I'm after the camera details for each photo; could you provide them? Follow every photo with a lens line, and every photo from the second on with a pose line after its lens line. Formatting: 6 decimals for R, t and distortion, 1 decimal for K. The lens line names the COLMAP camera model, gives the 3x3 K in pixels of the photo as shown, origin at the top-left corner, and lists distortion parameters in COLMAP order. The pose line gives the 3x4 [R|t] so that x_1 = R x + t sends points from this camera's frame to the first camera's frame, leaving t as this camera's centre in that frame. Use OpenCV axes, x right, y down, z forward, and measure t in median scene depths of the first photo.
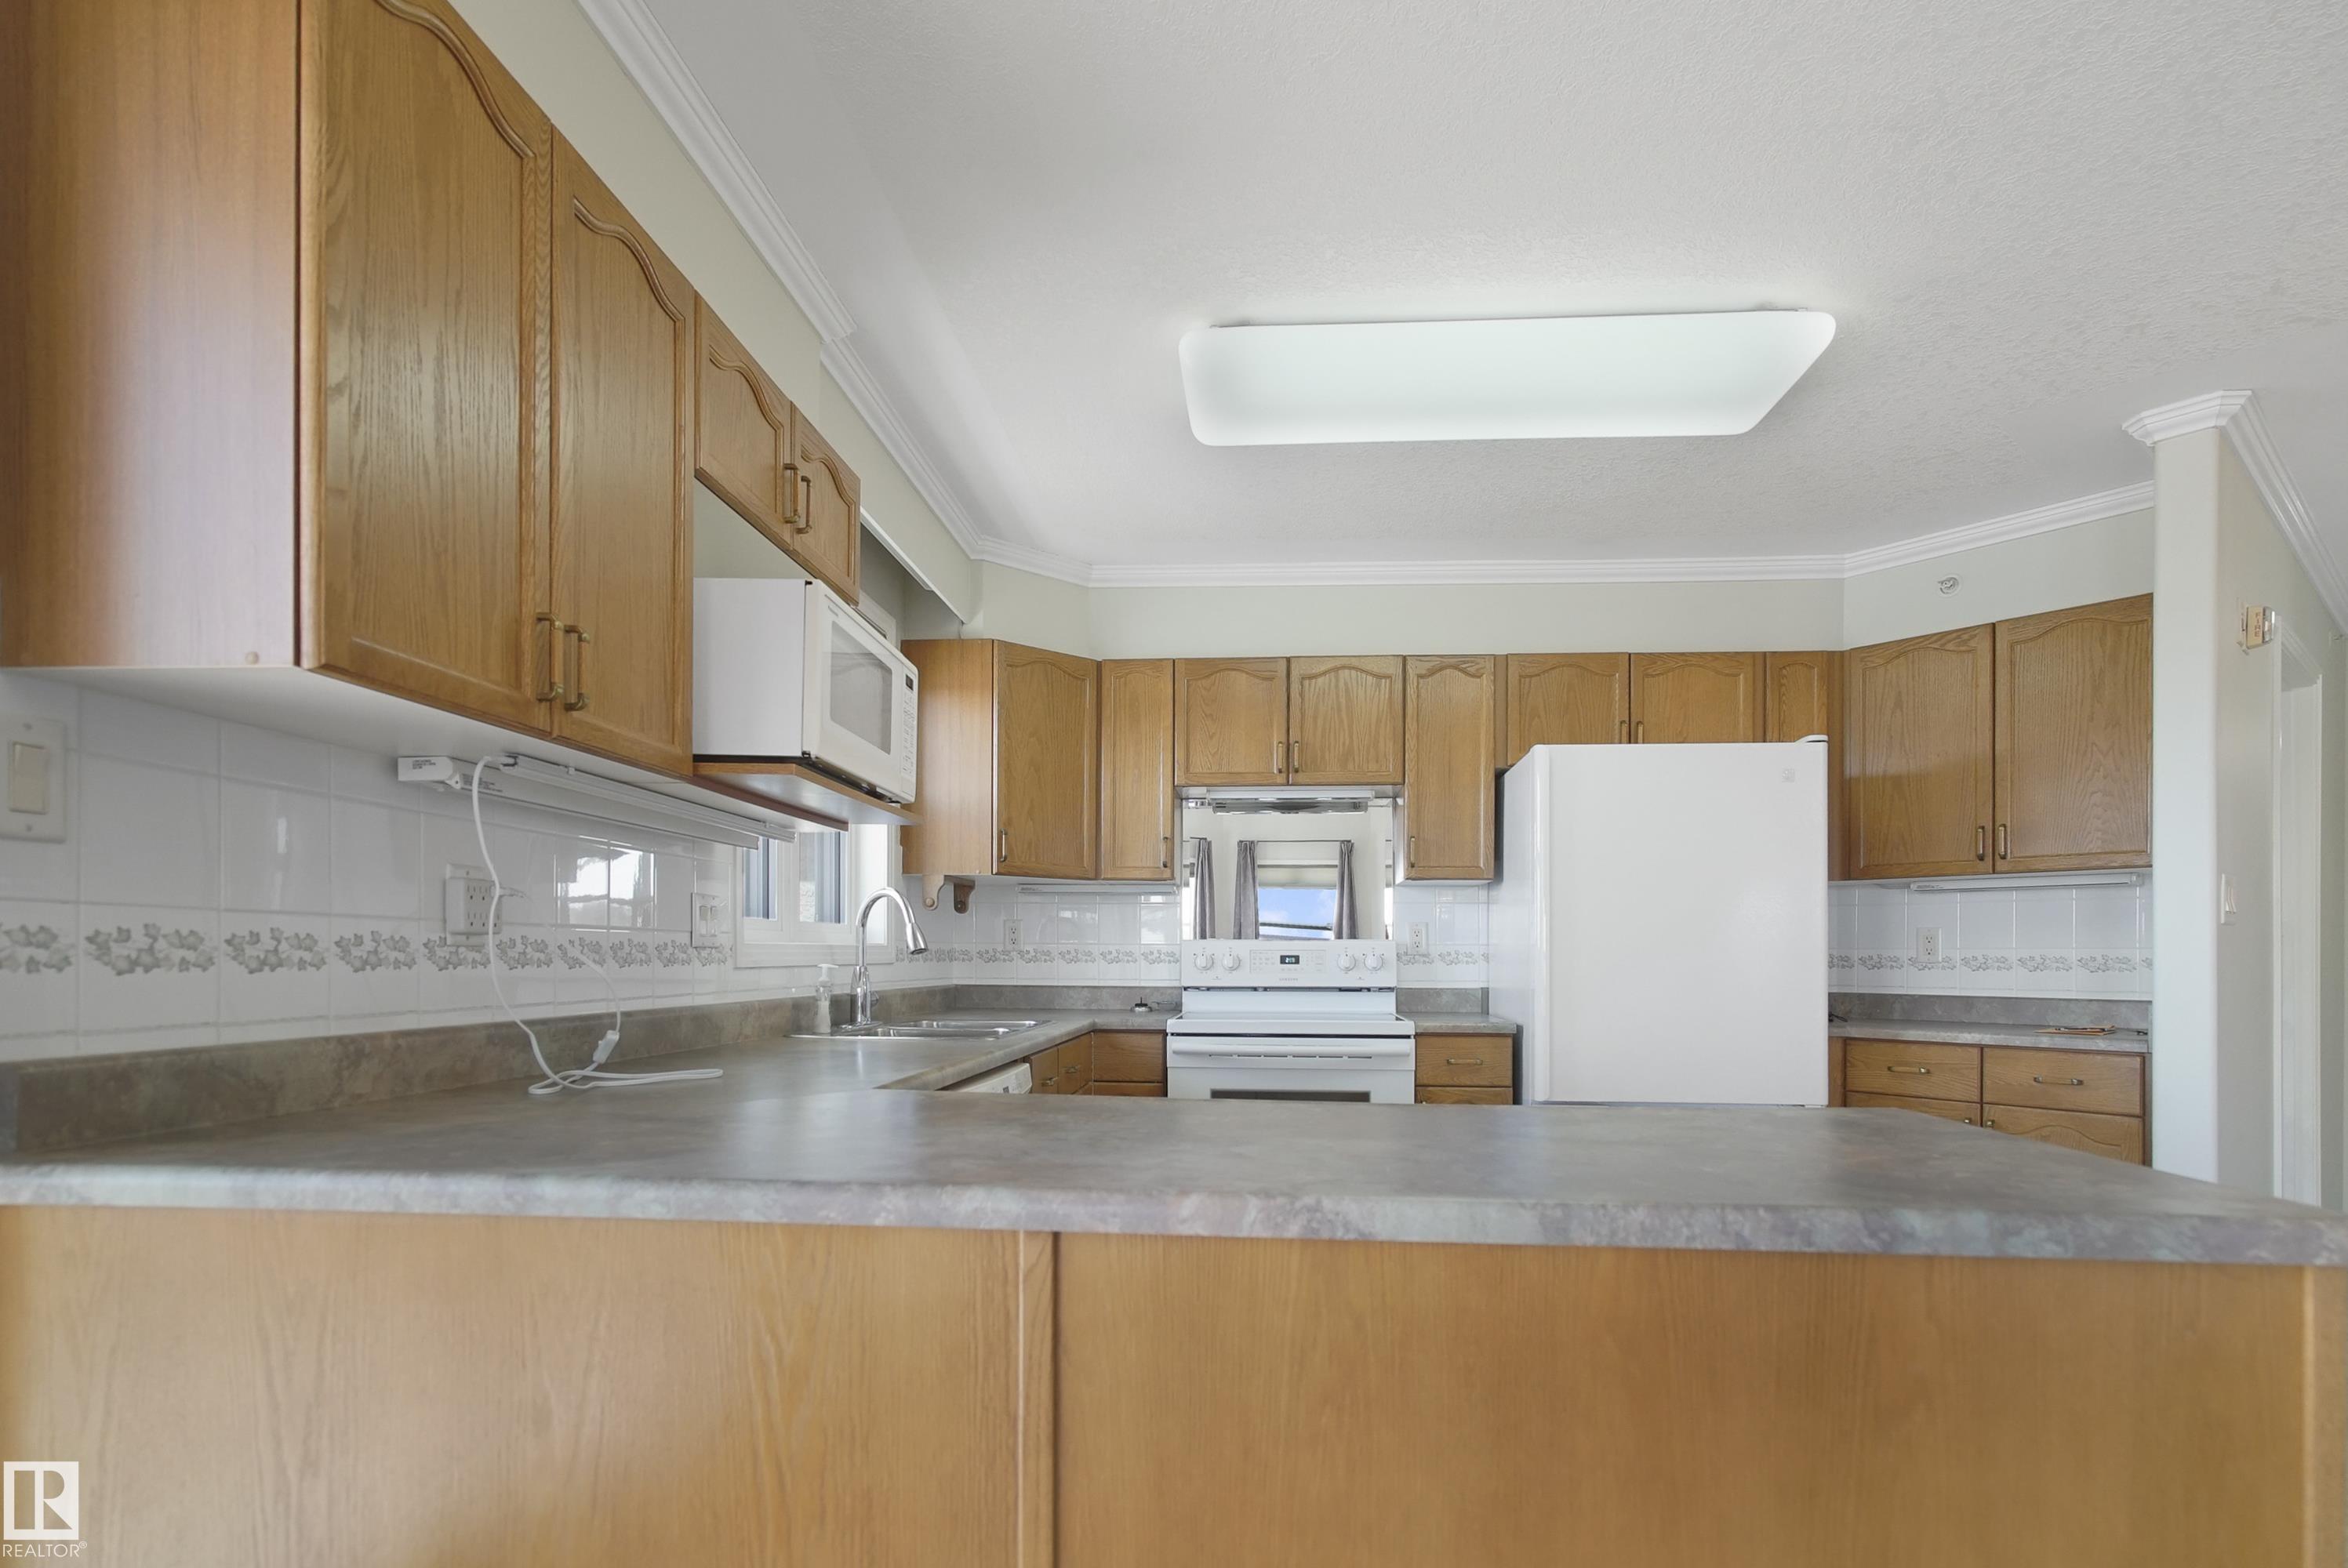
lens RADIAL K [[1157.8, 0, 1165.2], [0, 1157.8, 930.9], [0, 0, 1]] dist [0.000364, 0.000070]
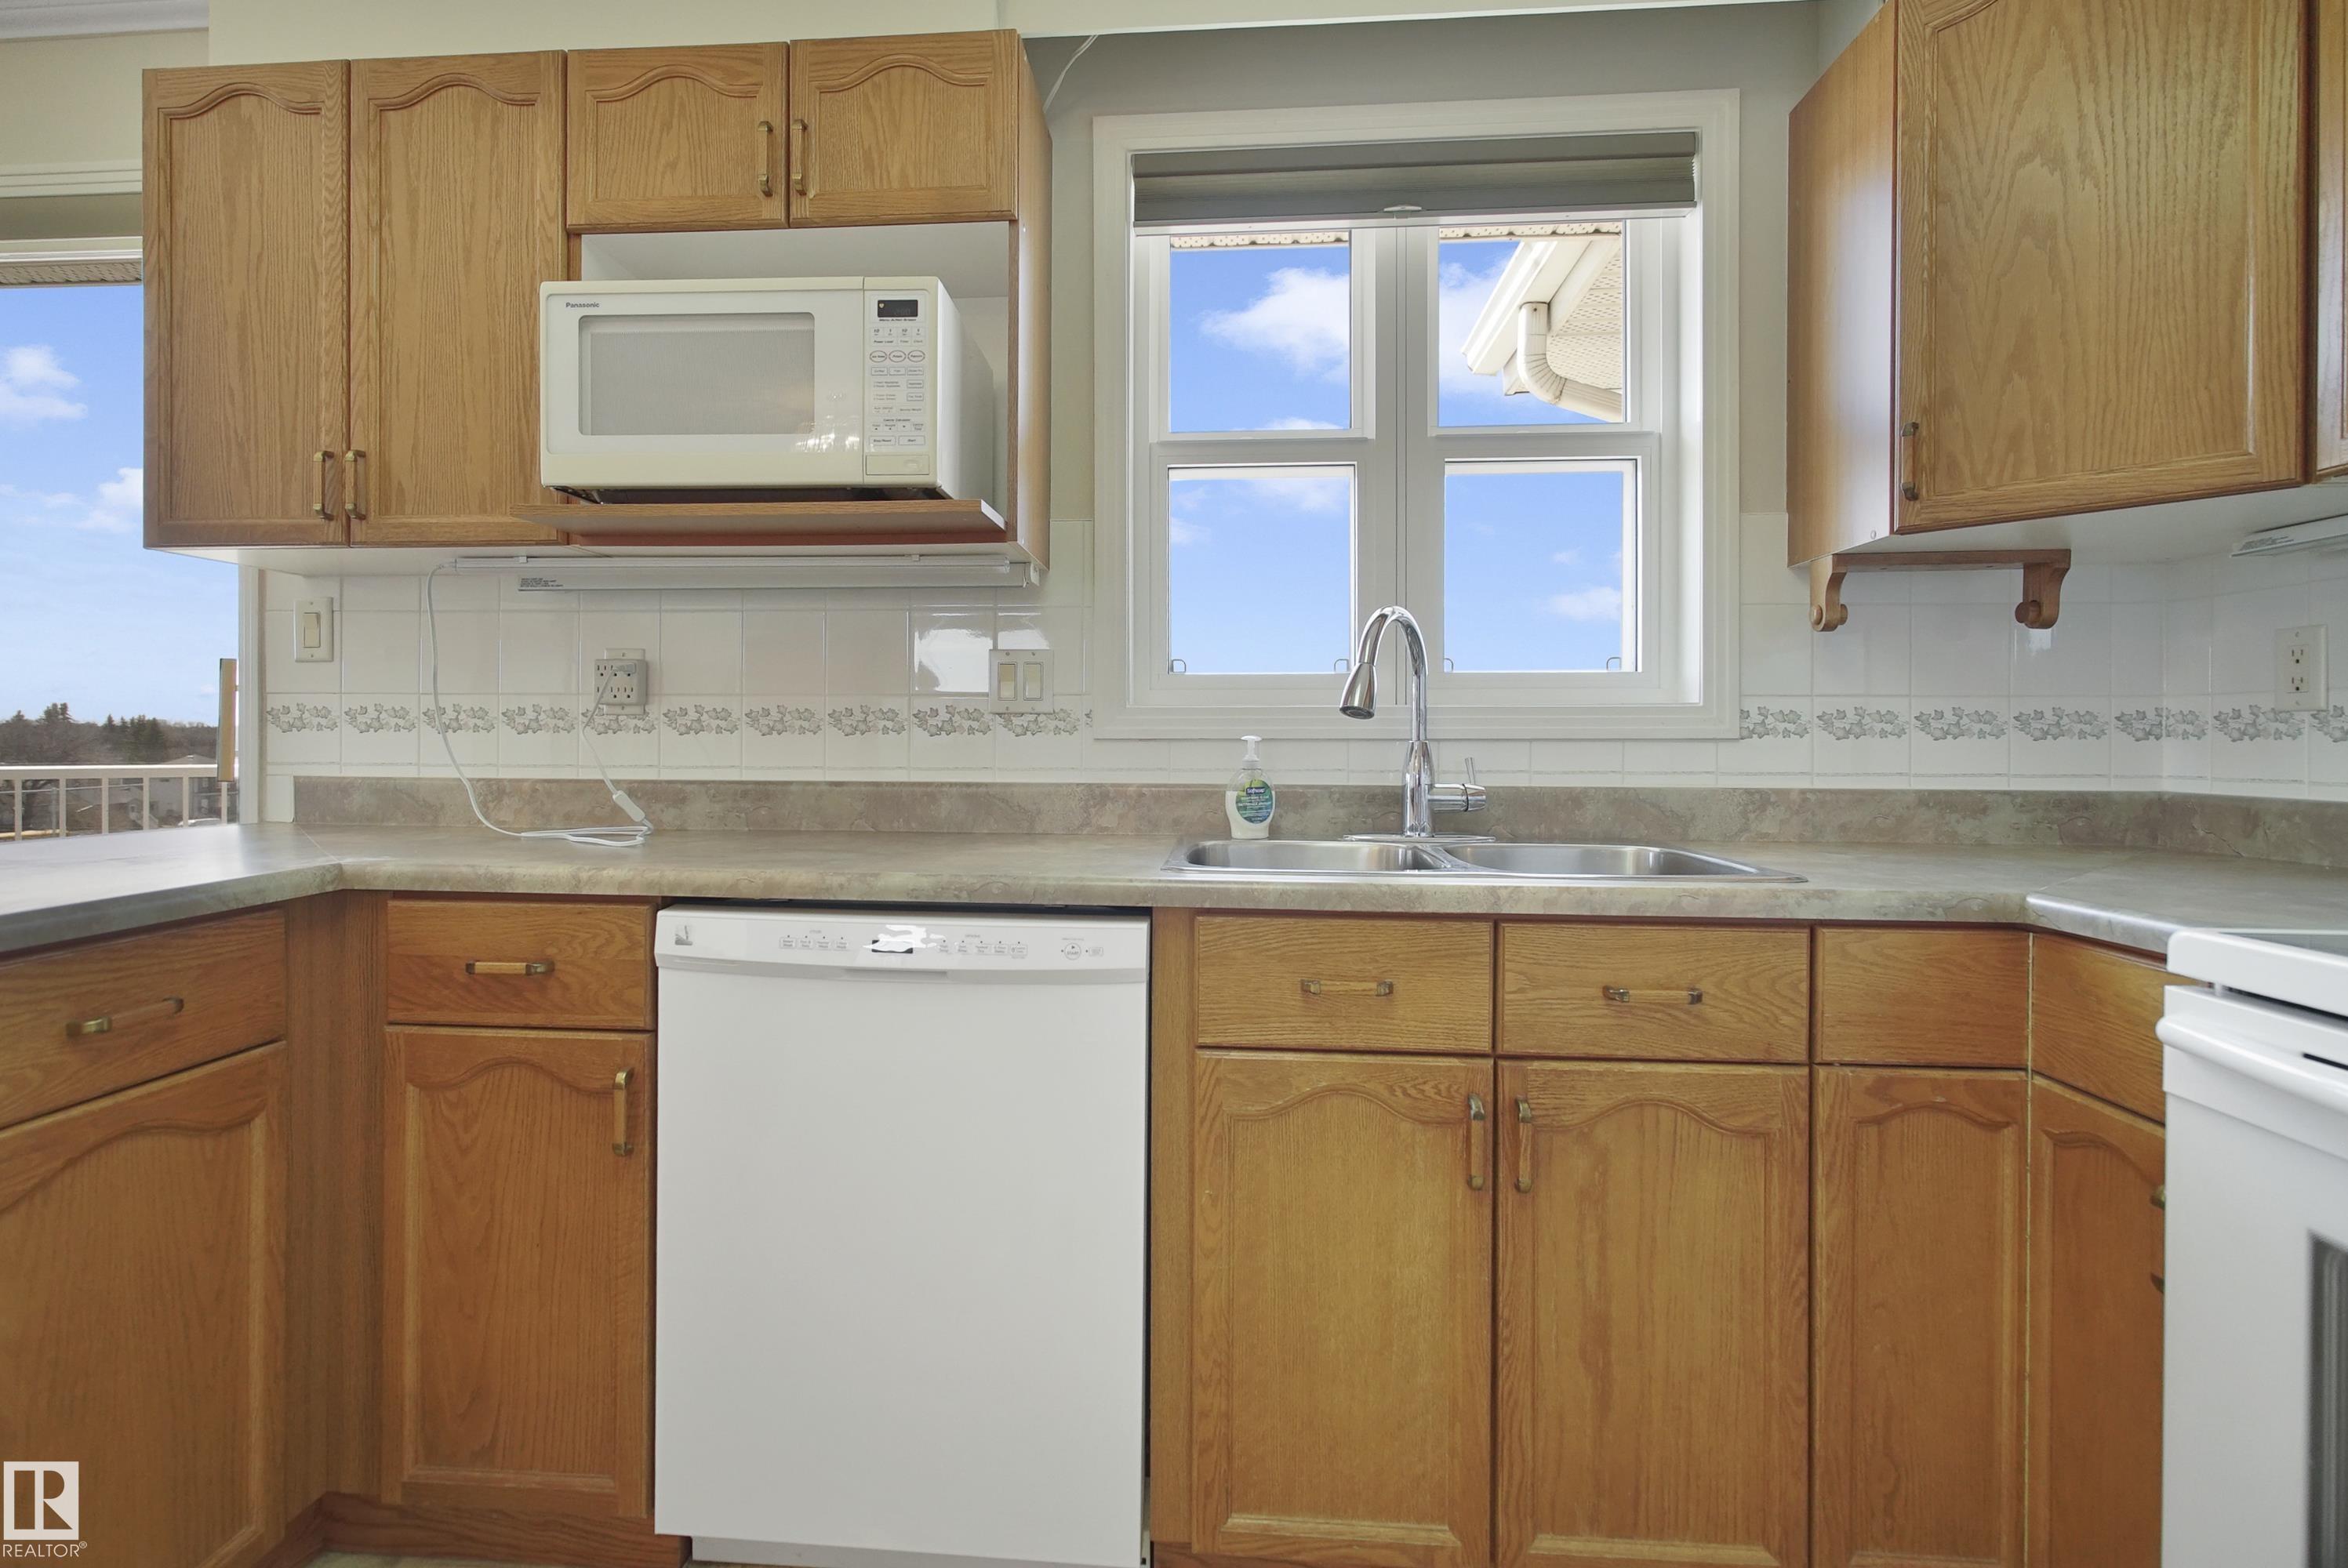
lens RADIAL K [[1103.2, 0, 1144.9], [0, 1103.2, 738.4], [0, 0, 1]] dist [0.000841, 0.000954]
pose [[0.007752, -0.006716, -0.999947, 0.246881], [0.018236, 0.999812, -0.006573, 0.023904], [0.999804, -0.018184, 0.007873, 0.664150]]
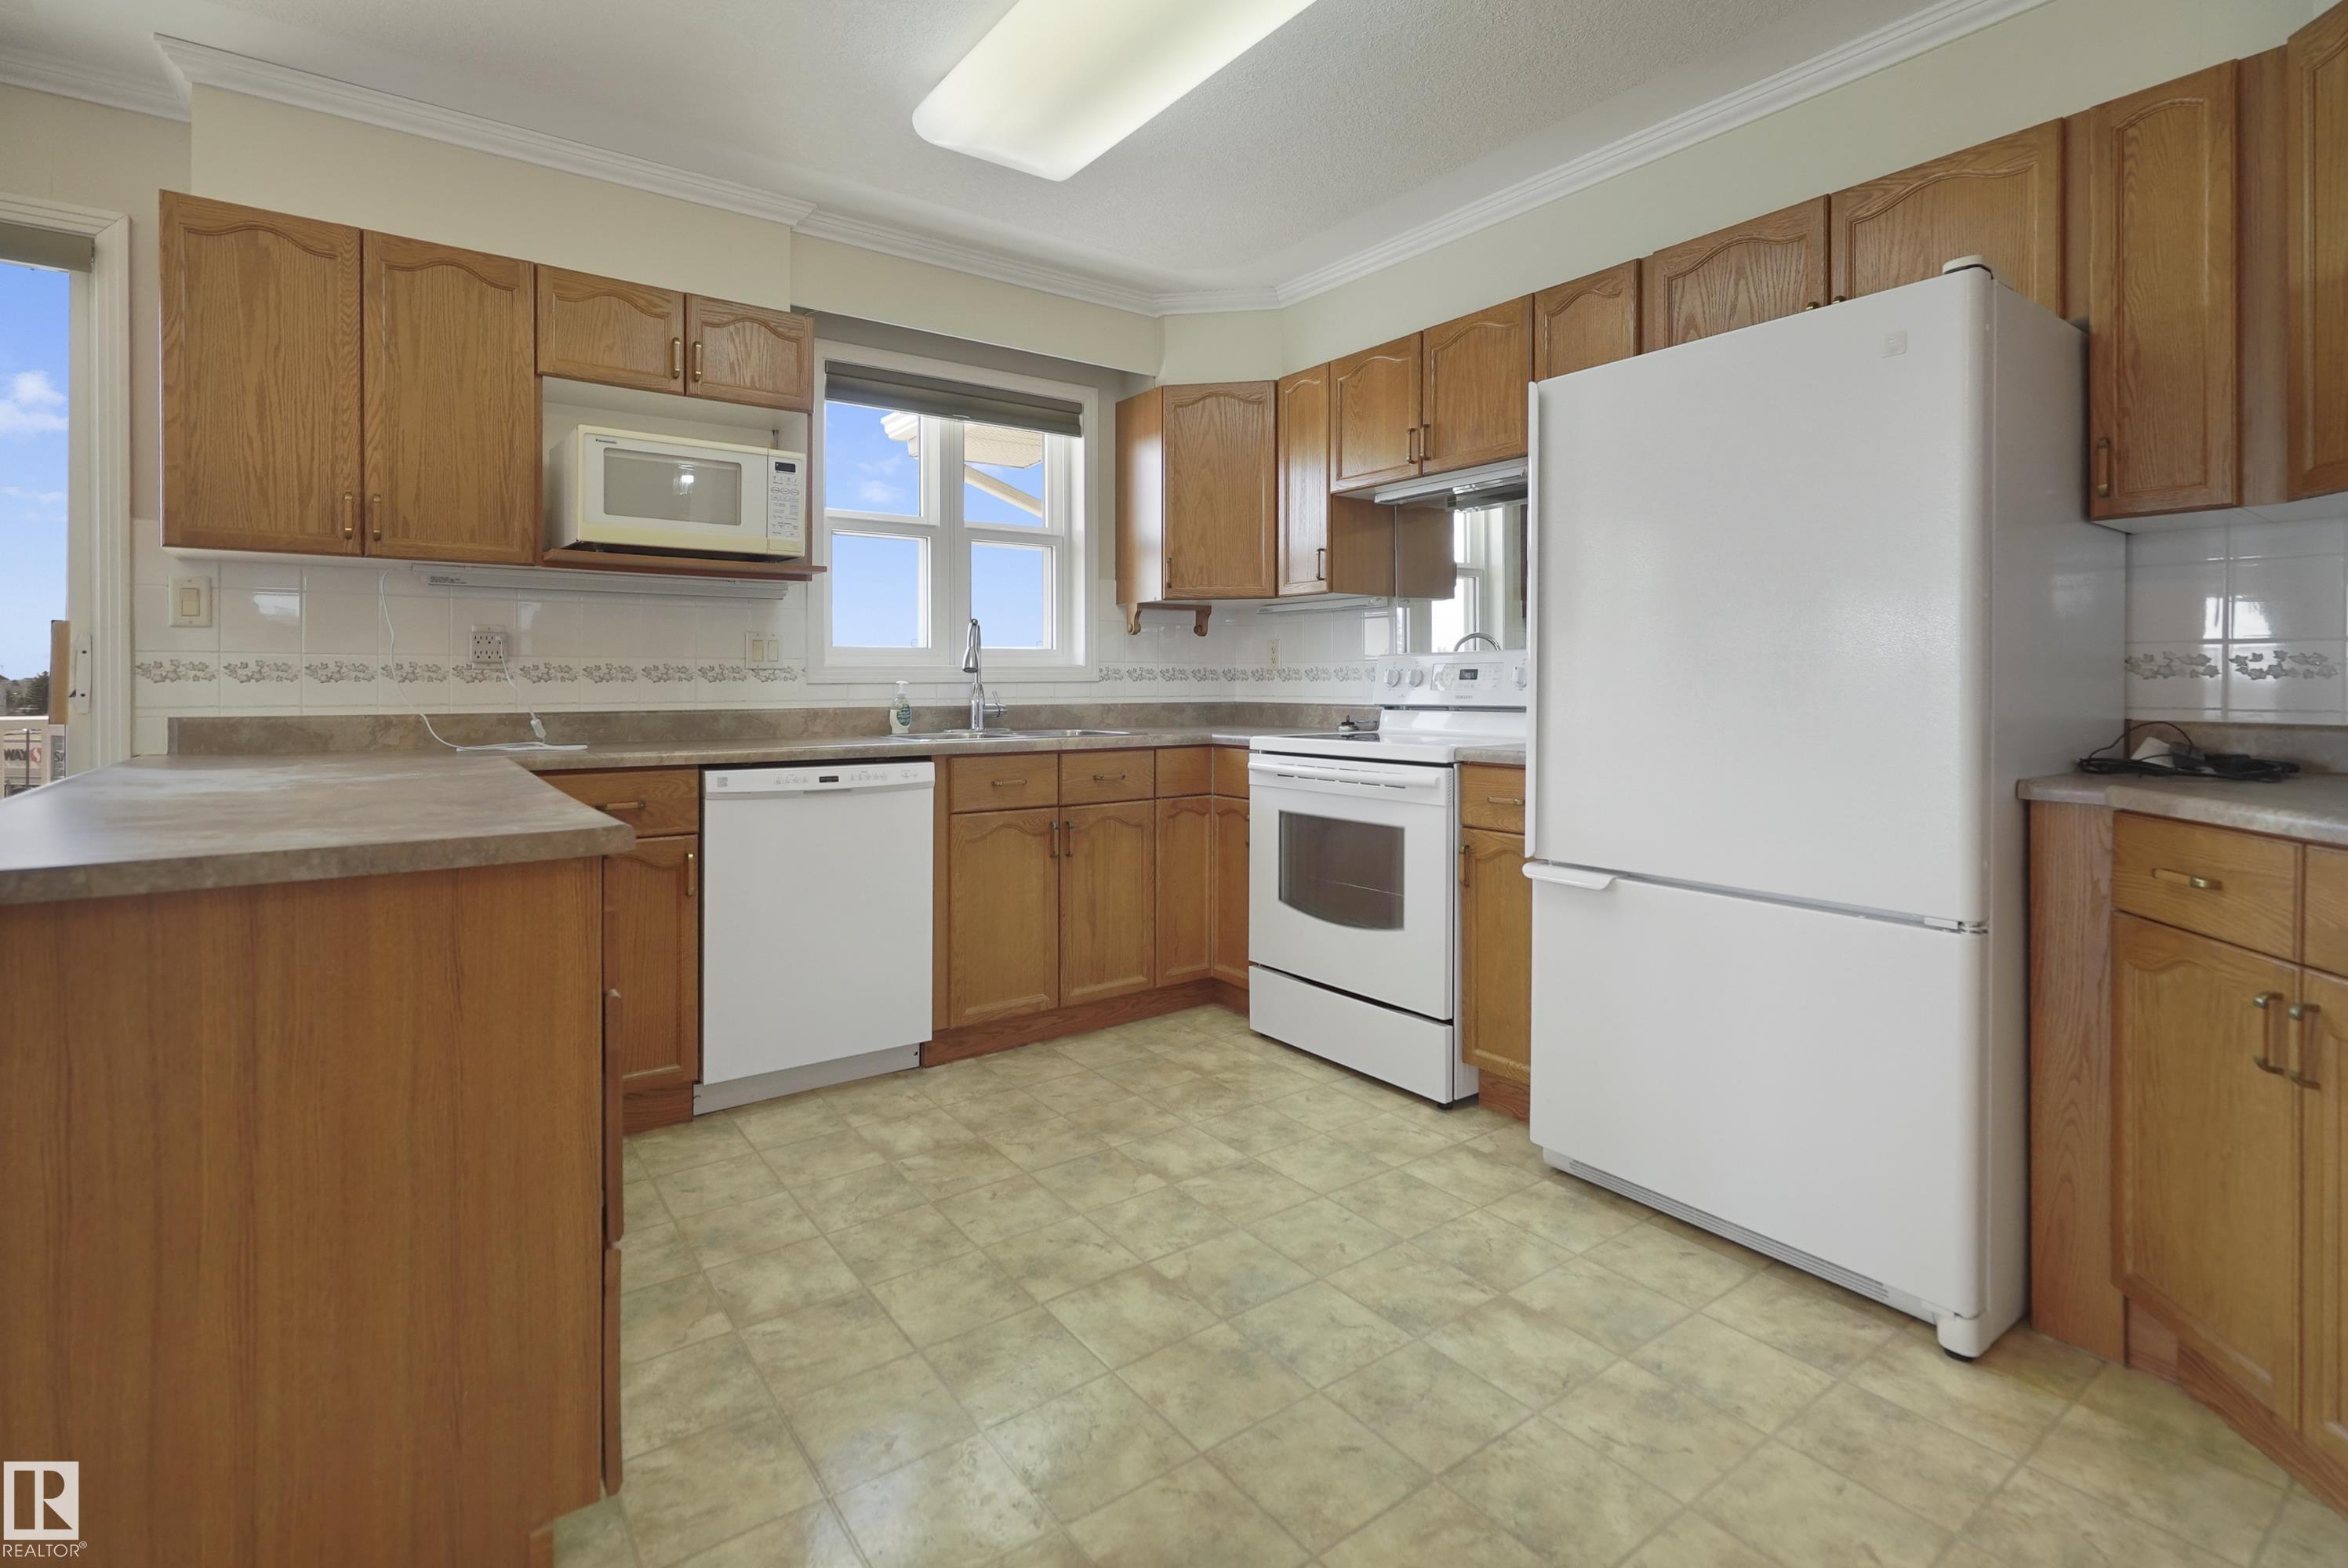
lens RADIAL K [[1096.5, 0, 1143.4], [0, 1096.5, 683.3], [0, 0, 1]] dist [0.000459, 0.000016]
pose [[0.645773, -0.006310, -0.763504, 0.591082], [0.023006, 0.999673, 0.011196, 0.016826], [0.763183, -0.024795, 0.645706, 0.289870]]
